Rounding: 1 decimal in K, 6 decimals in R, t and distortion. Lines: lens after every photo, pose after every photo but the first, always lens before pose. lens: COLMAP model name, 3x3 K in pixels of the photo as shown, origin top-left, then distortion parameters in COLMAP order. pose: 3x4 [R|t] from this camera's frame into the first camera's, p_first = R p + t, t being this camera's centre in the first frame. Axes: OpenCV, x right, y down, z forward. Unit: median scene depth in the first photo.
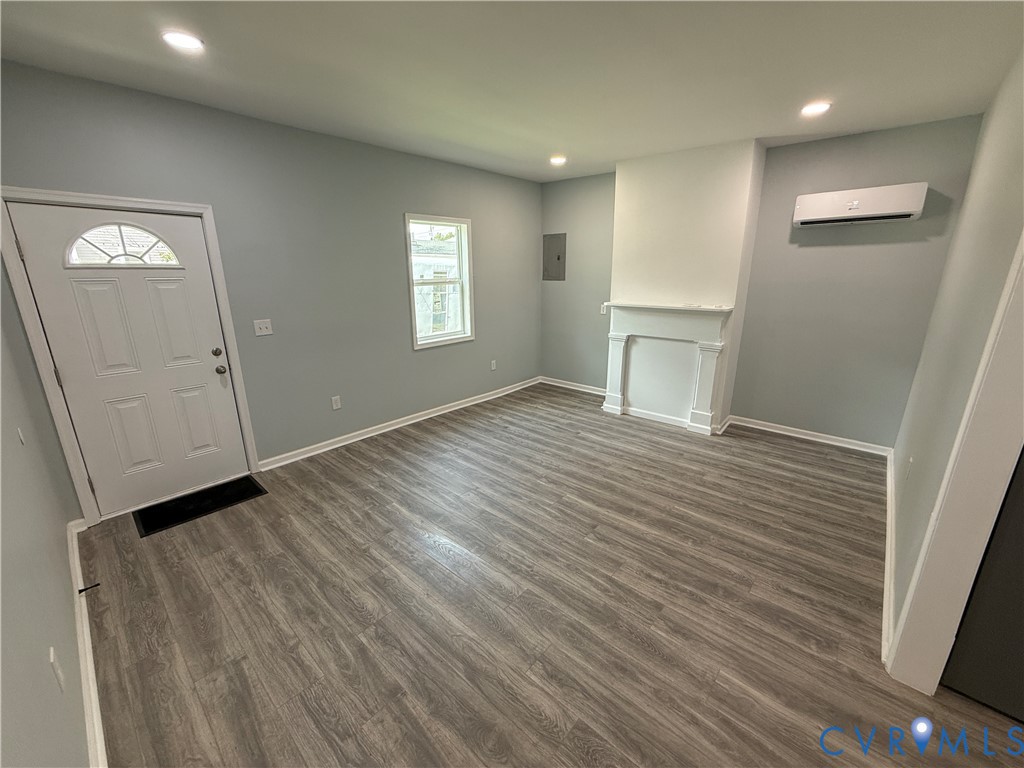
lens RADIAL K [[406.8, 0, 512.0], [0, 406.8, 384.0], [0, 0, 1]] dist [-0.000149, 0.000205]
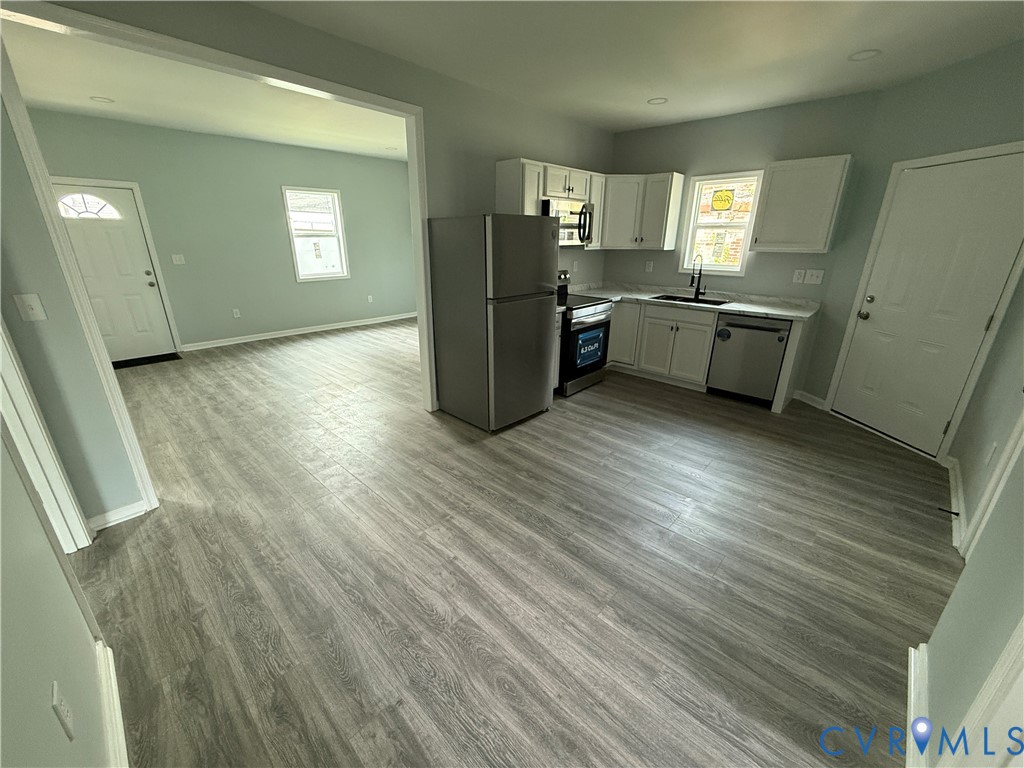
lens RADIAL K [[406.8, 0, 512.0], [0, 406.8, 384.0], [0, 0, 1]] dist [-0.000149, 0.000205]
pose [[0.999712, 0.019420, -0.014071, 0.754628], [-0.018319, 0.997051, 0.074523, 0.211962], [0.015477, -0.074244, 0.997120, -0.636947]]
